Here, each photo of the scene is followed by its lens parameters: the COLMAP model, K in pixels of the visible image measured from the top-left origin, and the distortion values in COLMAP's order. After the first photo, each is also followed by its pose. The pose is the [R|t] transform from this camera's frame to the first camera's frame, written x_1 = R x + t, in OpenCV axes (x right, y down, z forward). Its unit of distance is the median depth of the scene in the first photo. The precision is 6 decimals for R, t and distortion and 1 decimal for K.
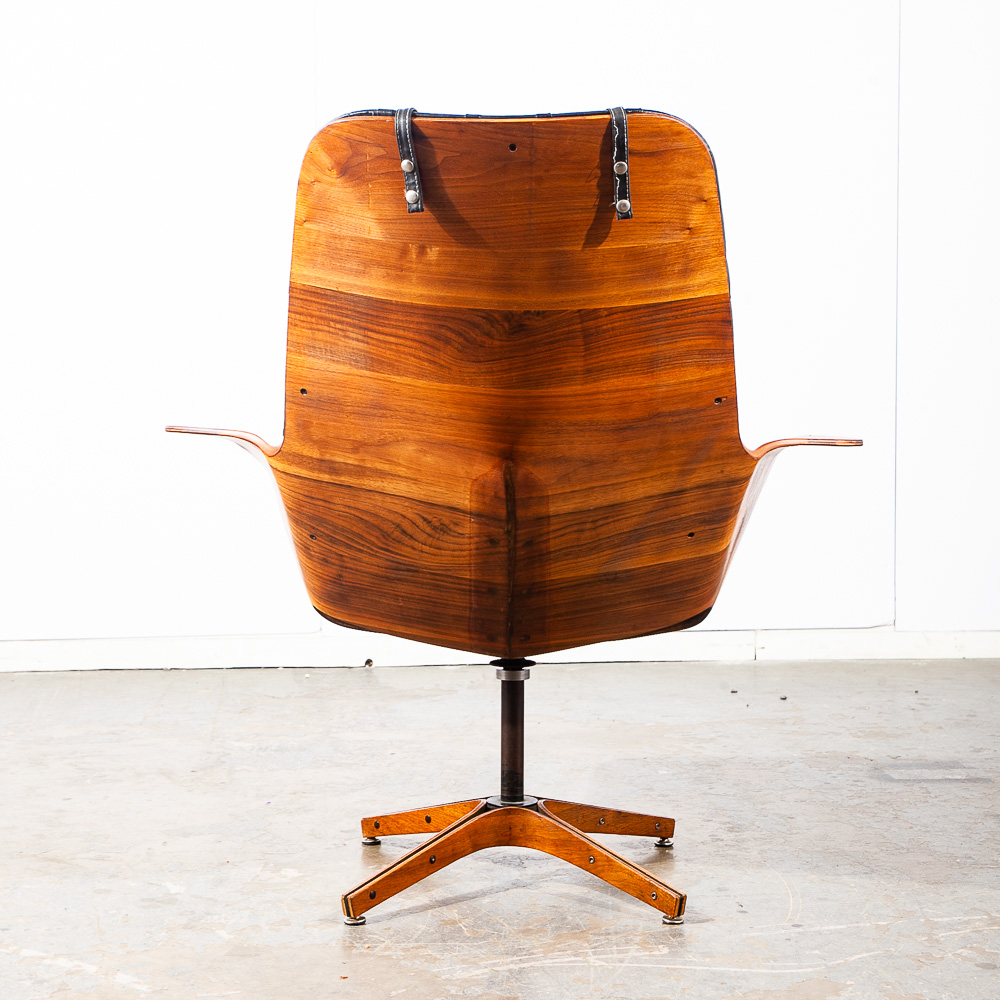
lens RADIAL K [[1978.1, 0, 500.0], [0, 1978.1, 500.0], [0, 0, 1]] dist [0.134606, 0.016107]
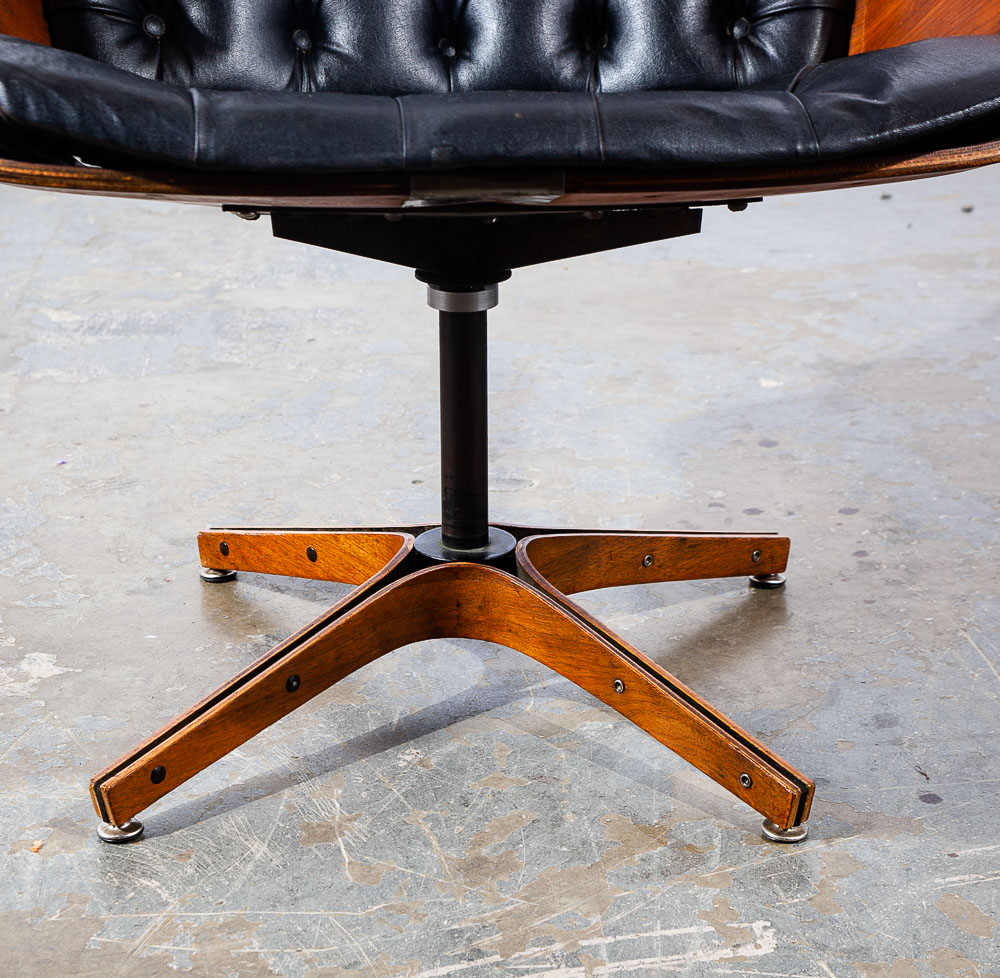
lens RADIAL K [[2440.6, 0, 479.1], [0, 2440.6, 487.6], [0, 0, 1]] dist [0.180781, 0.070848]
pose [[0.999392, 0.001553, -0.034844, 0.031339], [0.007130, 0.968816, 0.247678, -0.014200], [0.034142, -0.247775, 0.968216, 0.413471]]
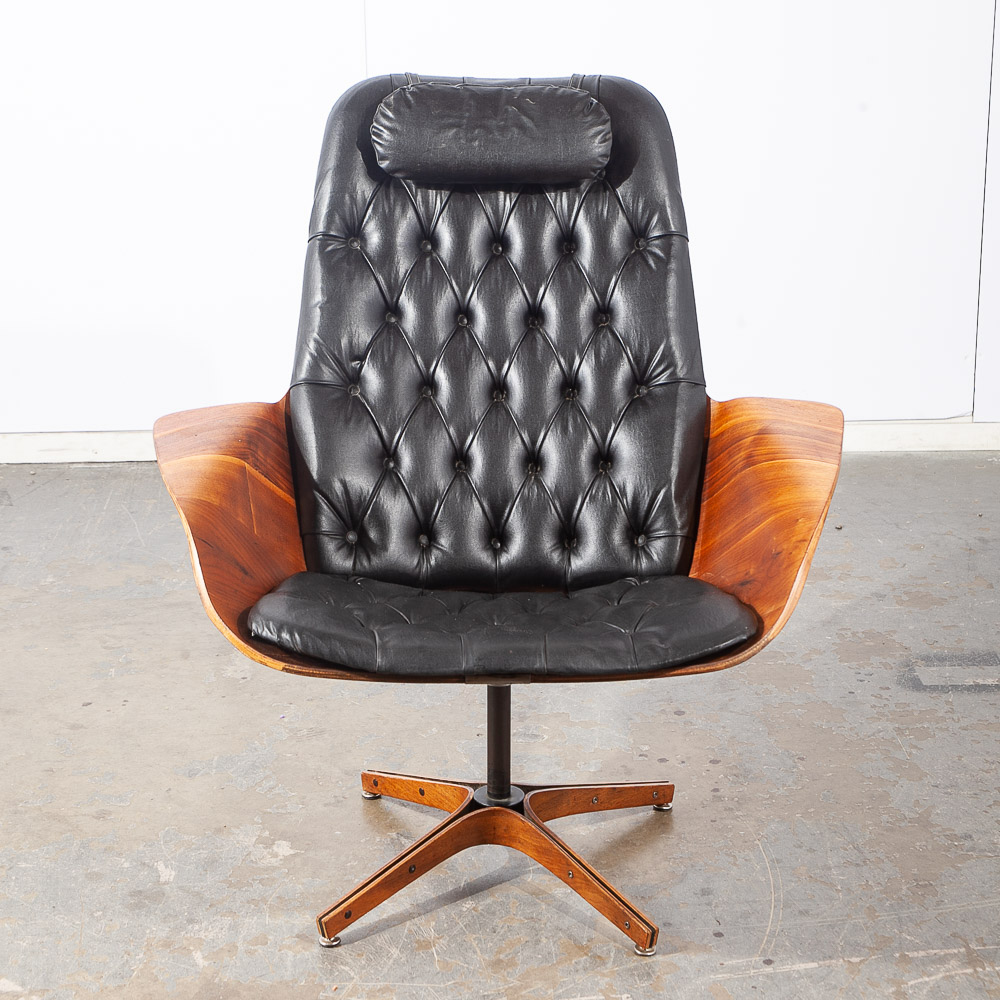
lens RADIAL K [[2009.4, 0, 500.0], [0, 2009.4, 500.0], [0, 0, 1]] dist [0.146233, 0.050785]
pose [[0.997958, 0.020979, -0.060338, 0.065344], [-0.008632, 0.980161, 0.198015, -0.197050], [0.063295, -0.197090, 0.978340, 0.037529]]
